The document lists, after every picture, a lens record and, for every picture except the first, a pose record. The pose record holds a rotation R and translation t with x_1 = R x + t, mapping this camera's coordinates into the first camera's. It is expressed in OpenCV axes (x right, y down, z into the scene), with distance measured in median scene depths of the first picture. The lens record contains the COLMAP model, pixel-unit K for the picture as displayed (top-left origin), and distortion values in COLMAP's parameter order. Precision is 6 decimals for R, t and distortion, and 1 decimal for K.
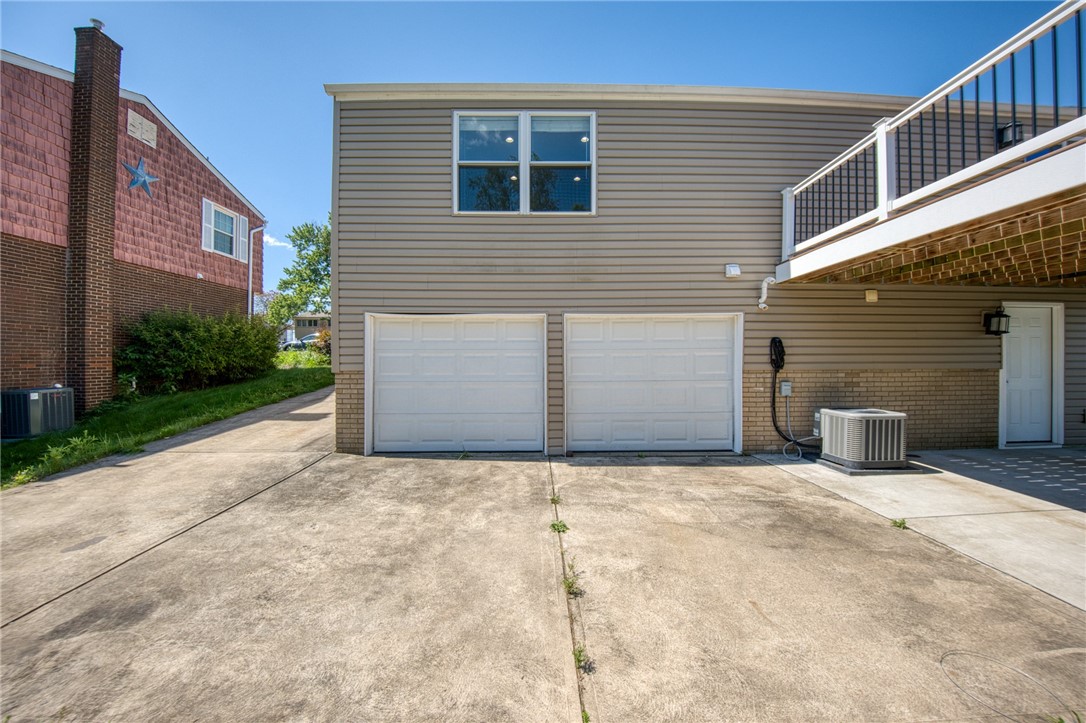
lens RADIAL K [[389.6, 0, 538.4], [0, 389.6, 357.6], [0, 0, 1]] dist [-0.035241, -0.000183]
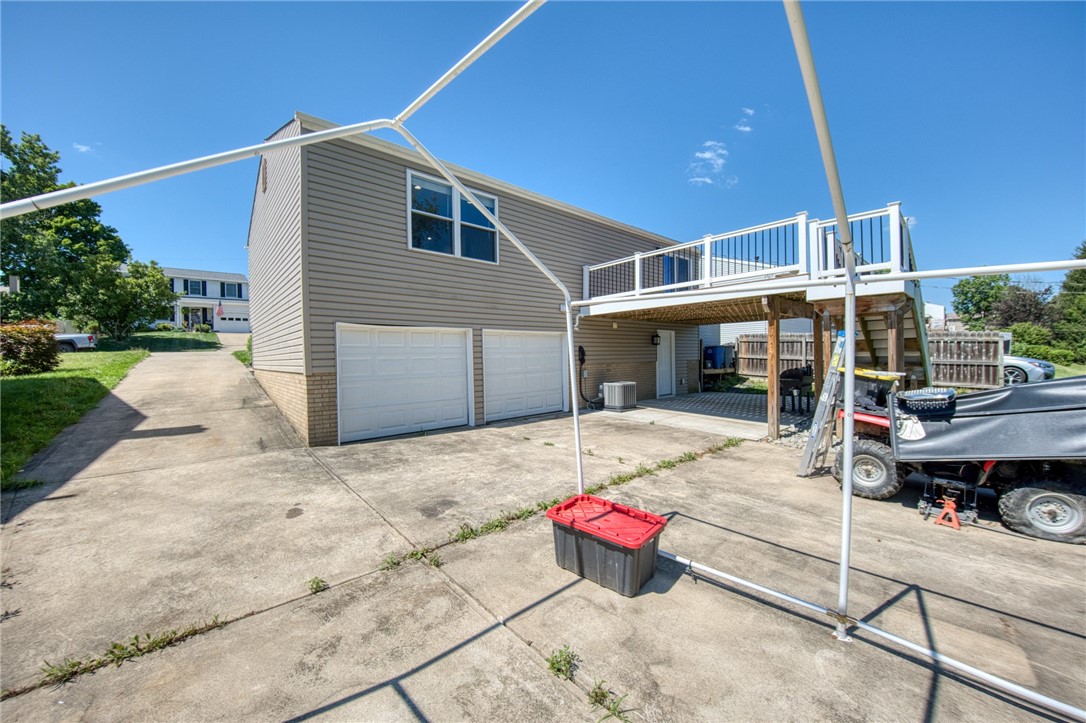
lens RADIAL K [[393.0, 0, 547.4], [0, 393.0, 358.6], [0, 0, 1]] dist [0.001014, -0.000177]
pose [[0.747917, -0.013419, 0.663657, -0.733818], [0.011852, 0.999906, 0.006862, -0.006954], [-0.663686, 0.002733, 0.748006, -0.286938]]
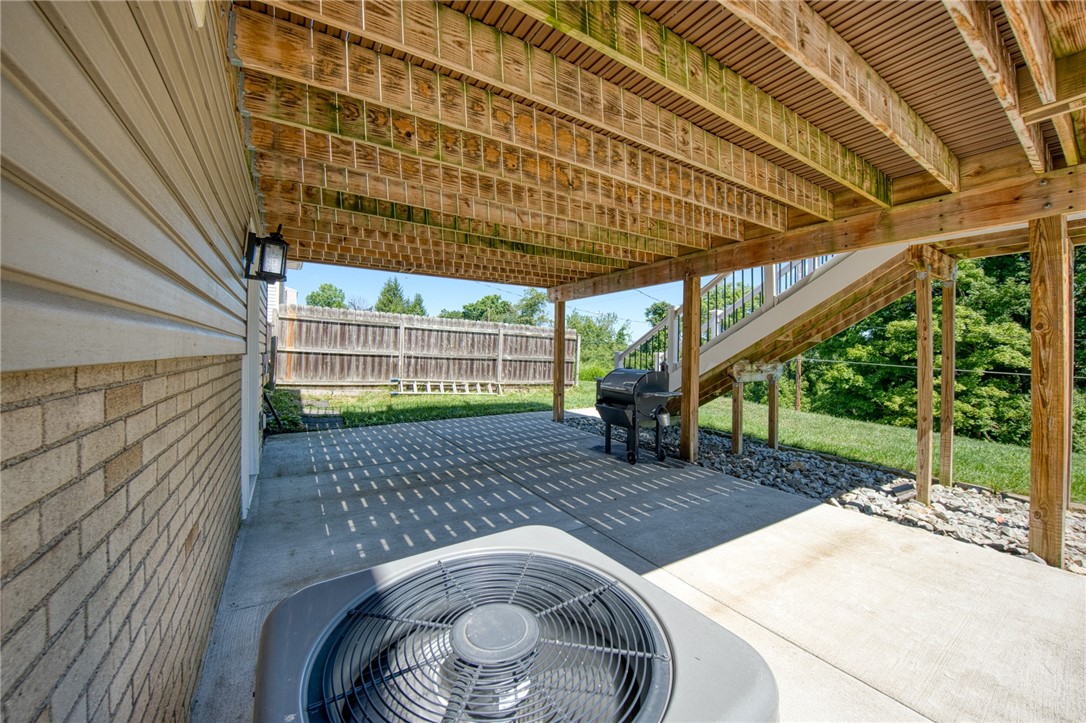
lens RADIAL K [[384.0, 0, 535.4], [0, 384.0, 349.1], [0, 0, 1]] dist [0.000766, -0.000060]
pose [[-0.531137, 0.005421, 0.847269, 0.623605], [-0.009635, 0.999876, -0.012438, 0.024973], [-0.847231, -0.014770, -0.531019, 0.949542]]
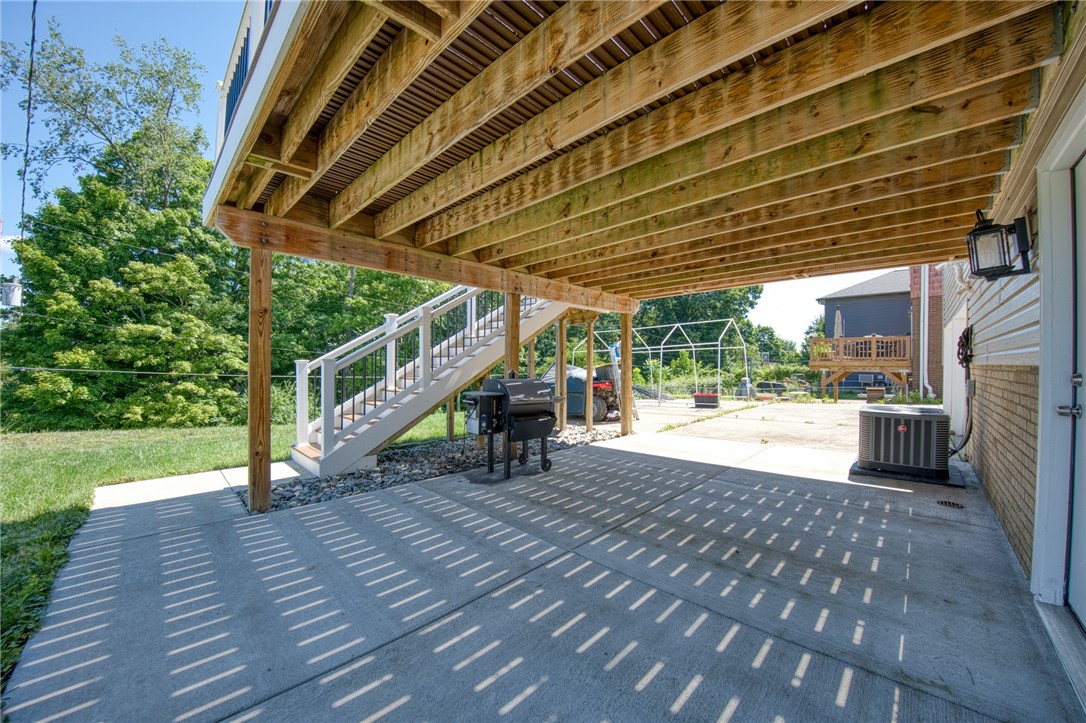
lens RADIAL K [[399.2, 0, 543.0], [0, 399.2, 361.5], [0, 0, 1]] dist [0.003417, 0.000196]
pose [[-0.694902, -0.002392, -0.719101, 1.831726], [0.000543, 0.999992, -0.003851, 0.028297], [0.719105, -0.003067, -0.694895, 0.920564]]
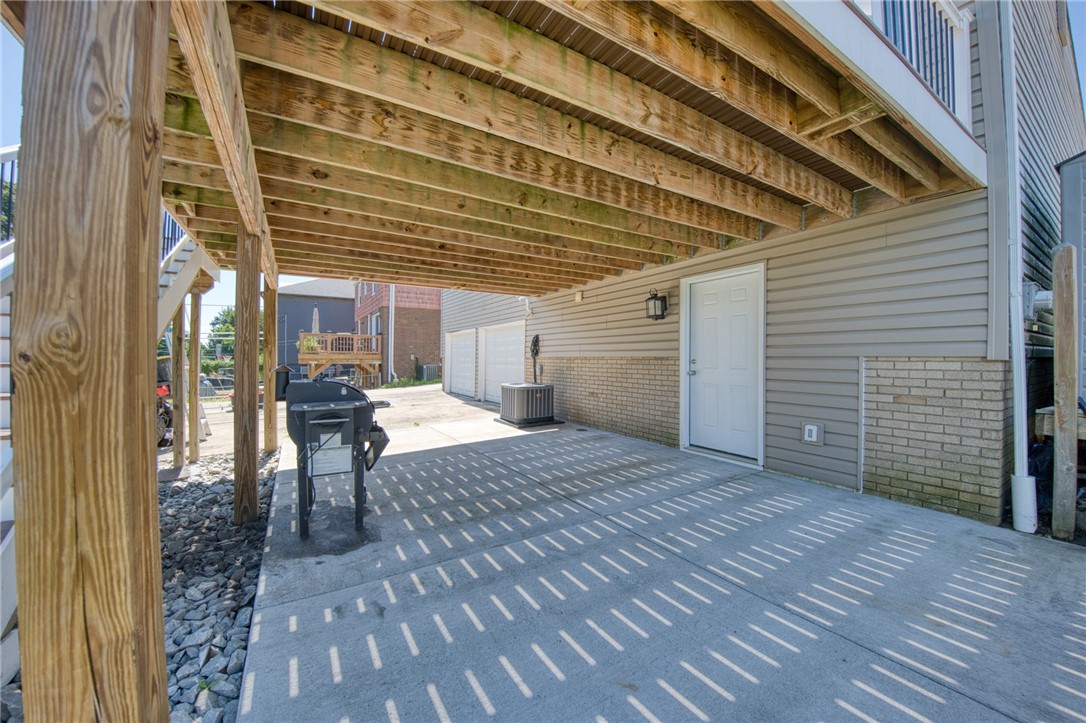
lens RADIAL K [[393.0, 0, 547.4], [0, 393.0, 358.6], [0, 0, 1]] dist [0.001014, -0.000177]
pose [[0.535215, 0.004727, -0.844703, 1.884473], [-0.000312, 0.999985, 0.005399, 0.030230], [0.844716, -0.002626, 0.535208, 0.246138]]
